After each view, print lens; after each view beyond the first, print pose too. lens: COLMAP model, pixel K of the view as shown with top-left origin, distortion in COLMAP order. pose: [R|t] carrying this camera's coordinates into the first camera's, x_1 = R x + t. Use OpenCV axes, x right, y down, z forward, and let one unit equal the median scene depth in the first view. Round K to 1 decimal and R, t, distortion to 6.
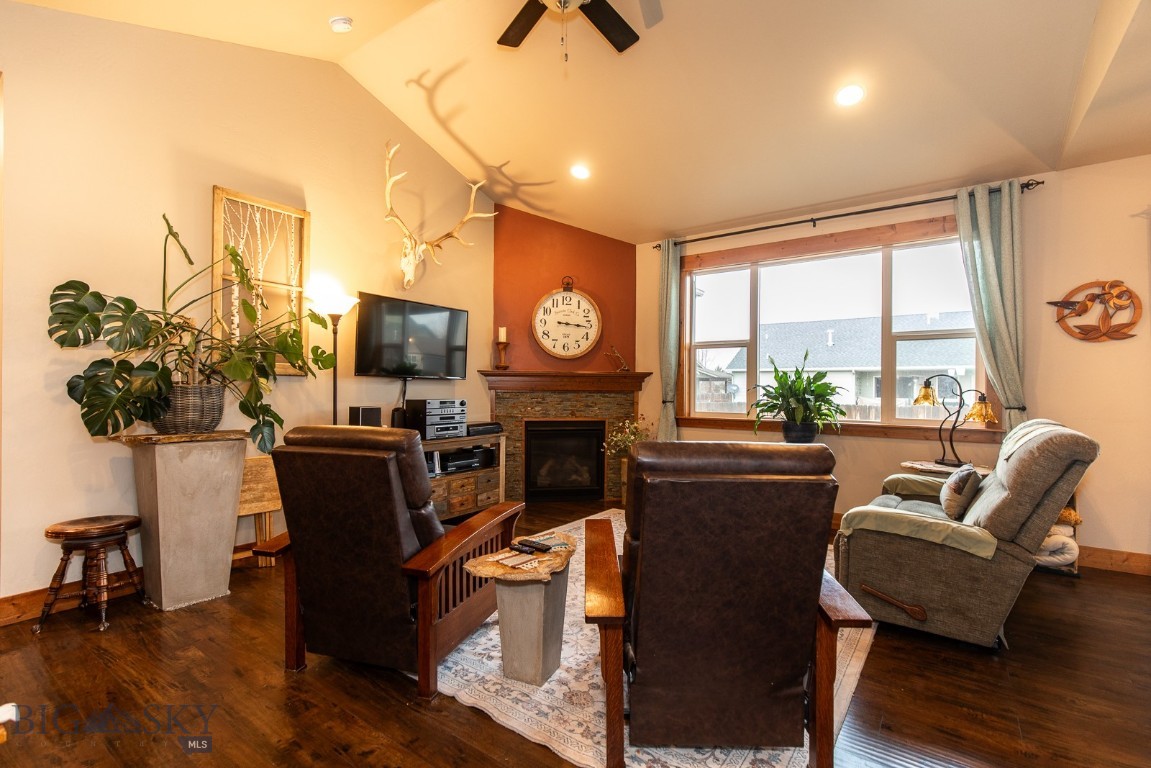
lens RADIAL K [[517.0, 0, 576.7], [0, 517.0, 387.1], [0, 0, 1]] dist [0.010705, -0.001374]
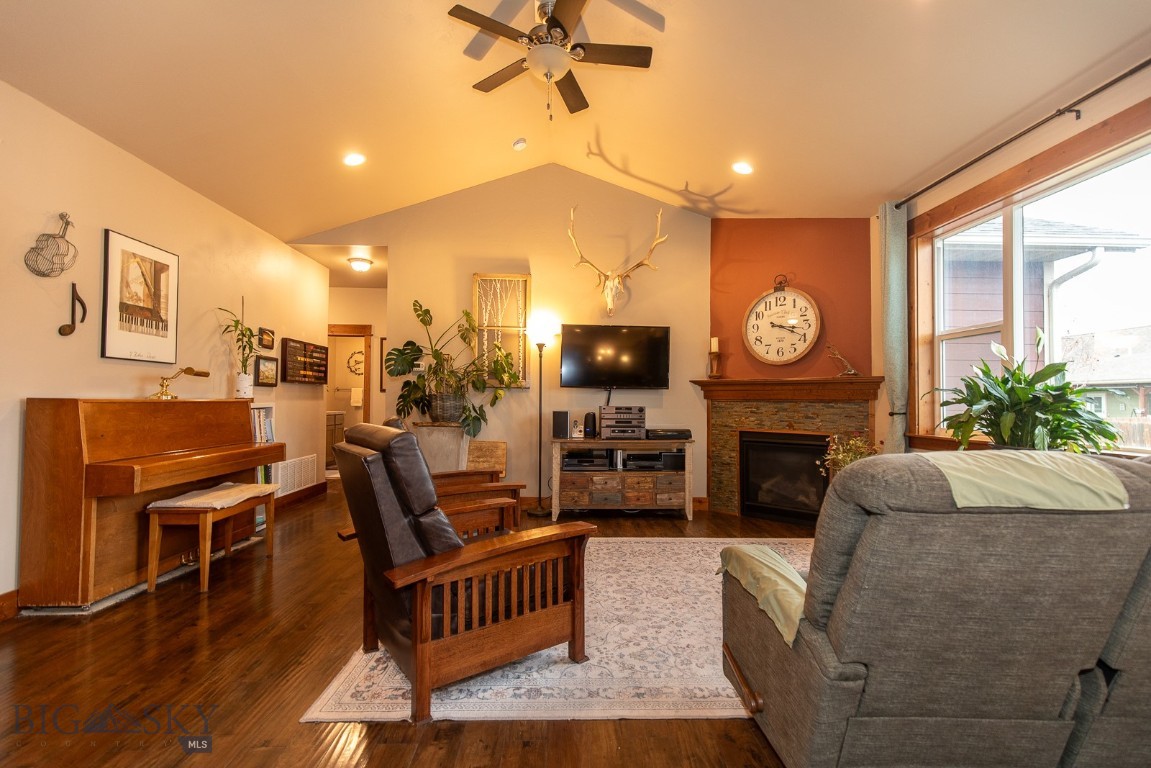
lens RADIAL K [[508.1, 0, 575.2], [0, 508.1, 387.7], [0, 0, 1]] dist [0.002042, 0.000034]
pose [[0.614488, -0.021552, -0.788631, 0.554369], [-0.001794, 0.999586, -0.028715, 0.014495], [0.788924, 0.019059, 0.614195, 0.197629]]
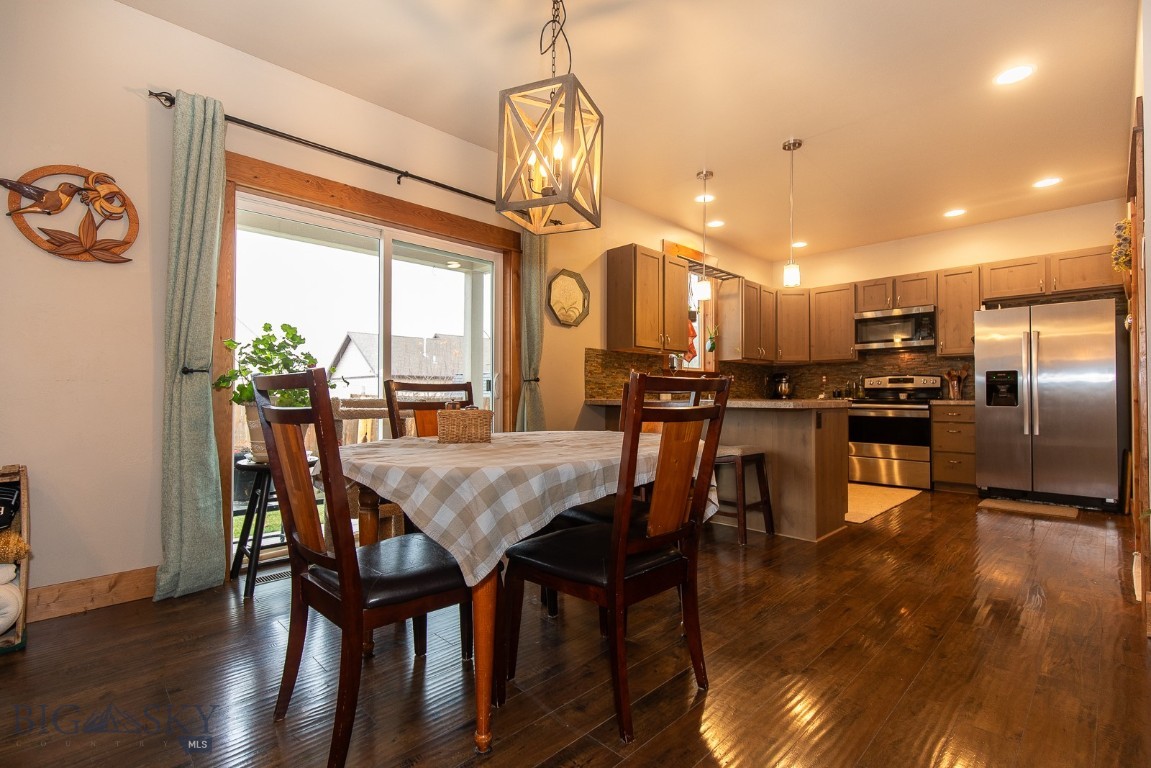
lens RADIAL K [[528.5, 0, 579.2], [0, 528.5, 386.5], [0, 0, 1]] dist [0.012078, -0.000424]
pose [[0.170055, 0.010457, 0.985379, 0.349621], [-0.000908, 0.999945, -0.010455, 0.058137], [-0.985434, 0.000883, 0.170055, 0.212364]]
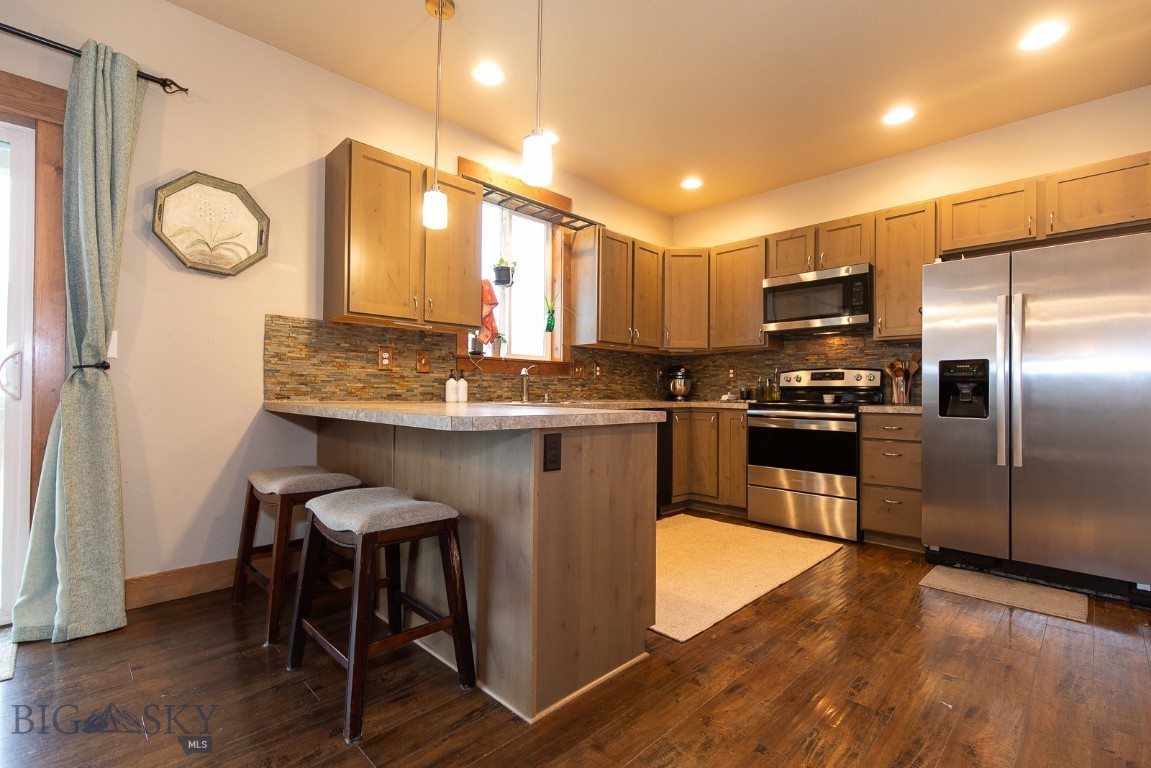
lens RADIAL K [[517.0, 0, 576.7], [0, 517.0, 387.1], [0, 0, 1]] dist [0.010705, -0.001374]
pose [[0.170986, 0.004462, 0.985263, 0.818536], [-0.009439, 0.999951, -0.002891, 0.054516], [-0.985228, -0.008805, 0.171020, -0.072550]]
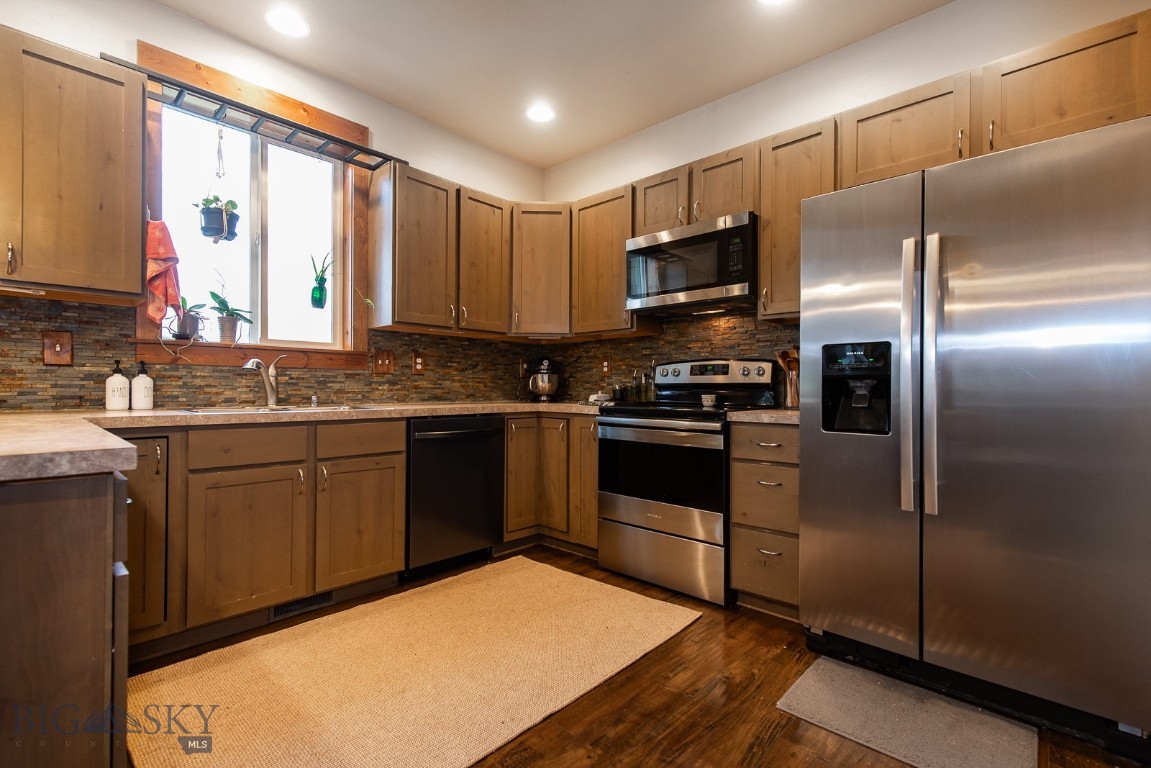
lens RADIAL K [[517.0, 0, 576.7], [0, 517.0, 387.1], [0, 0, 1]] dist [0.010705, -0.001374]
pose [[0.135154, -0.005526, 0.990809, 1.085481], [-0.006200, 0.999960, 0.006422, 0.048233], [-0.990805, -0.007011, 0.135114, -0.263169]]
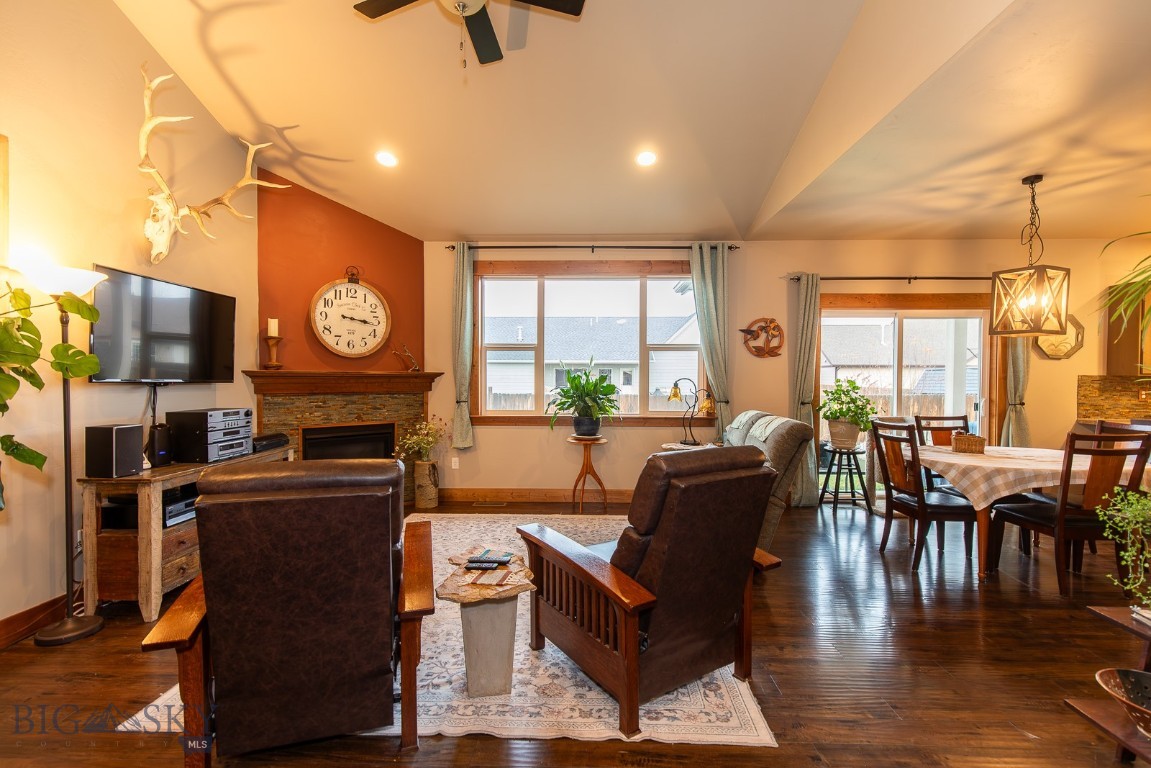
lens RADIAL K [[515.0, 0, 574.8], [0, 515.0, 387.8], [0, 0, 1]] dist [0.007111, -0.000960]
pose [[0.830998, -0.014971, 0.556074, -0.237909], [0.001841, 0.999706, 0.024164, -0.026917], [-0.556272, -0.019056, 0.830781, 0.036060]]
